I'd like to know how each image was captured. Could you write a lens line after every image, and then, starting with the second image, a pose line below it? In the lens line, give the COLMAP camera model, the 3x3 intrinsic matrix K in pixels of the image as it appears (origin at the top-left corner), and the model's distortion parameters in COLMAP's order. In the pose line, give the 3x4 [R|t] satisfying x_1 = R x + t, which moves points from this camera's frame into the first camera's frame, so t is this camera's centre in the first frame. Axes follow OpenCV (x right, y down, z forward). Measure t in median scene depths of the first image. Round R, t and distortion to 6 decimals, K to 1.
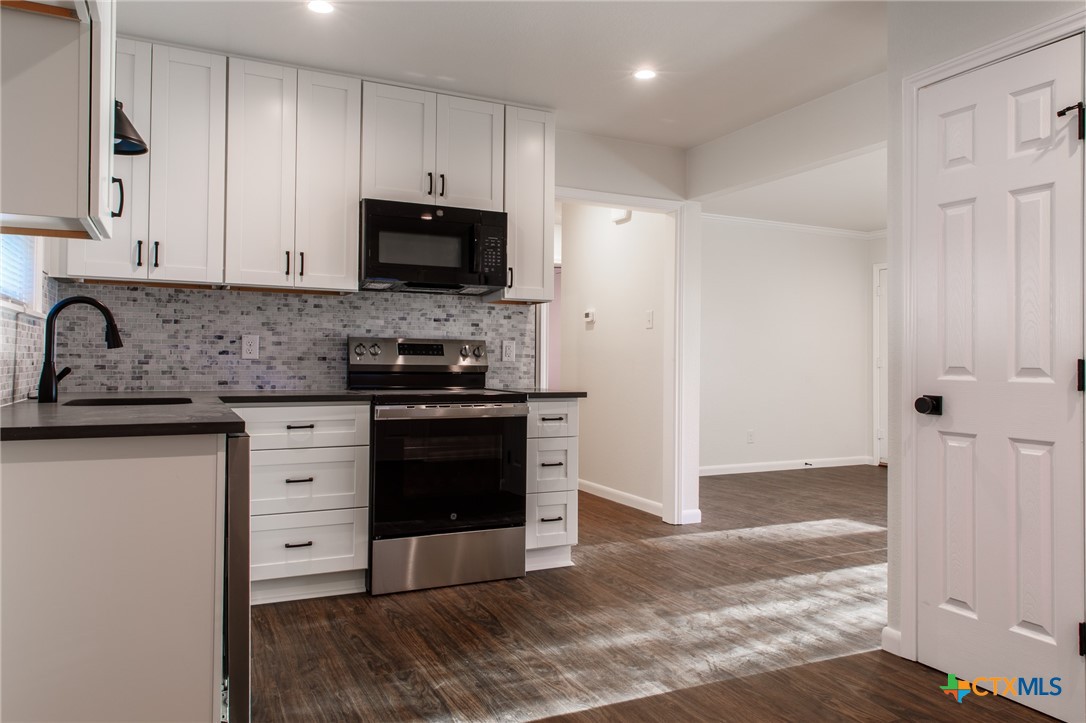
lens RADIAL K [[765.2, 0, 541.4], [0, 765.2, 351.2], [0, 0, 1]] dist [0.013975, 0.005774]
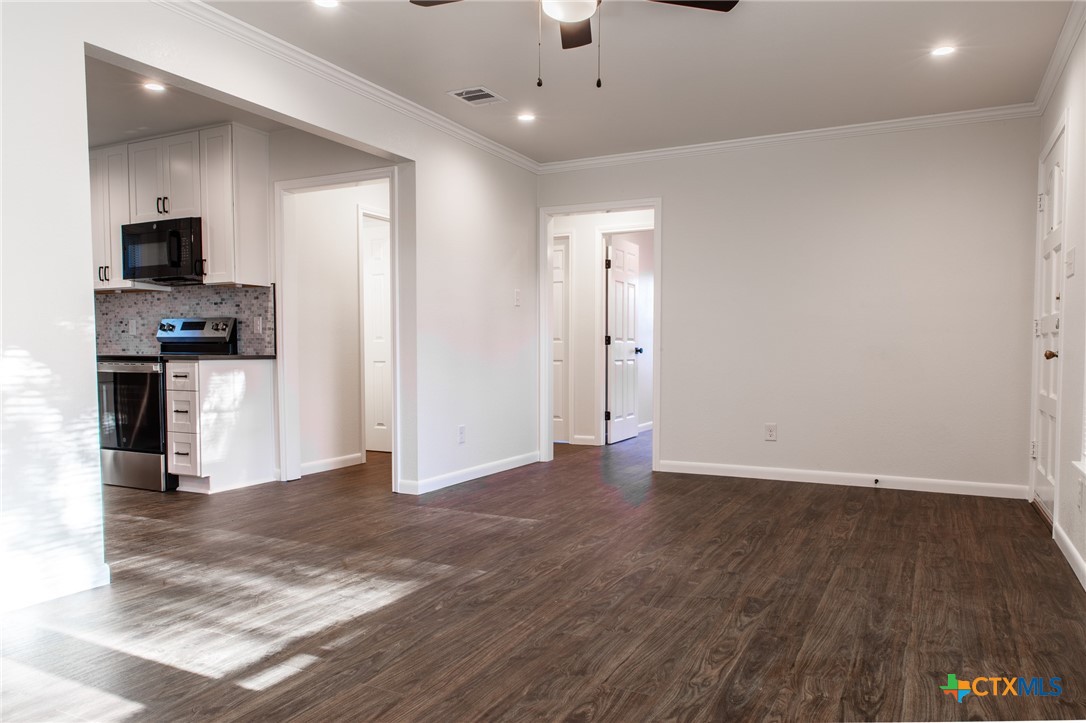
lens RADIAL K [[765.2, 0, 543.6], [0, 765.2, 371.4], [0, 0, 1]] dist [0.013975, 0.005774]
pose [[0.597060, 0.012403, -0.802101, 1.318825], [0.015271, 0.999524, 0.026823, 0.051948], [0.802051, -0.028264, 0.596586, 0.676579]]
